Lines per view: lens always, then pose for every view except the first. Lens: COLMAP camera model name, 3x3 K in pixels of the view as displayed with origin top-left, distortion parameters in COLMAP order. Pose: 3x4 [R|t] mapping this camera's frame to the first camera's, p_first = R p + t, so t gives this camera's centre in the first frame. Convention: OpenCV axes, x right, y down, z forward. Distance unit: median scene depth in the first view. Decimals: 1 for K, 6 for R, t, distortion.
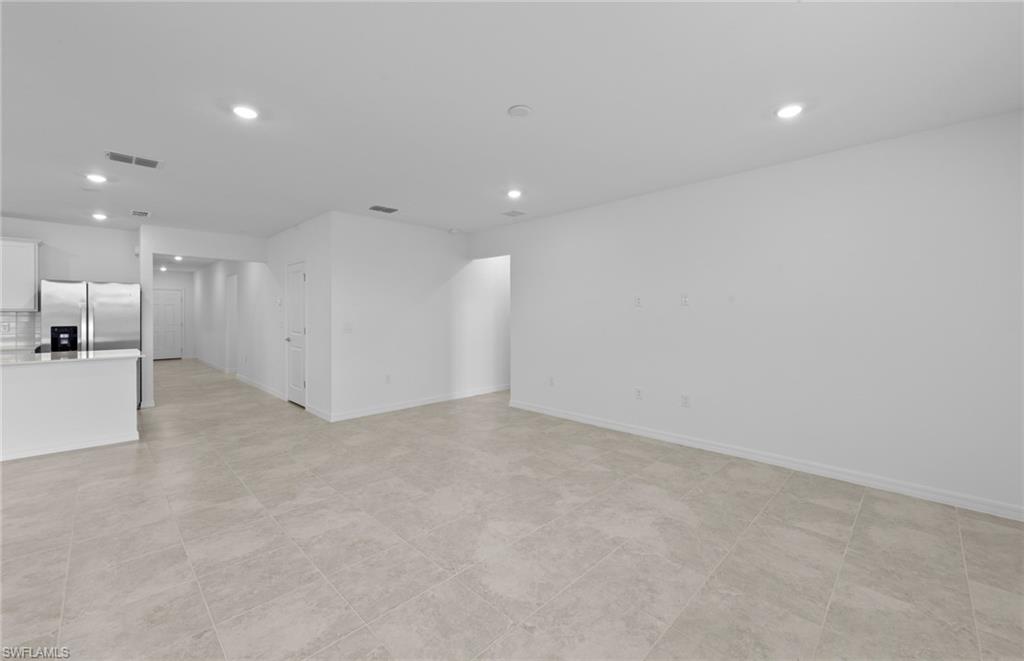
lens RADIAL K [[405.2, 0, 510.2], [0, 405.2, 317.0], [0, 0, 1]] dist [0.002172, 0.000064]
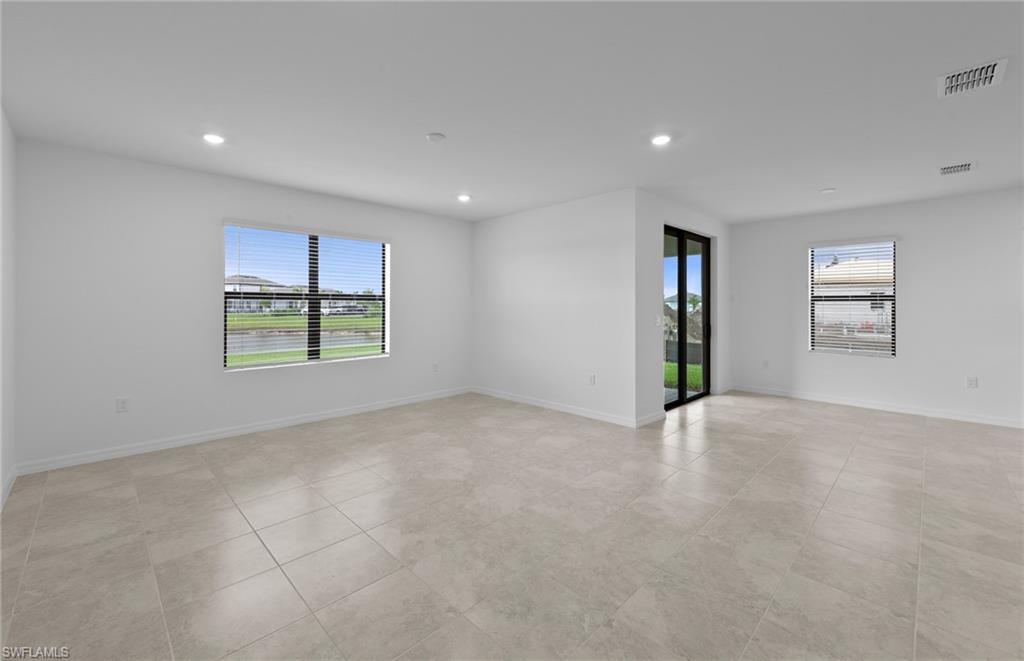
lens RADIAL K [[402.1, 0, 512.7], [0, 402.1, 300.4], [0, 0, 1]] dist [-0.012936, -0.000048]
pose [[-0.999962, 0.001221, -0.008622, -0.178305], [0.001318, 0.999936, -0.011261, -0.007838], [0.008608, -0.011272, -0.999899, 2.031309]]
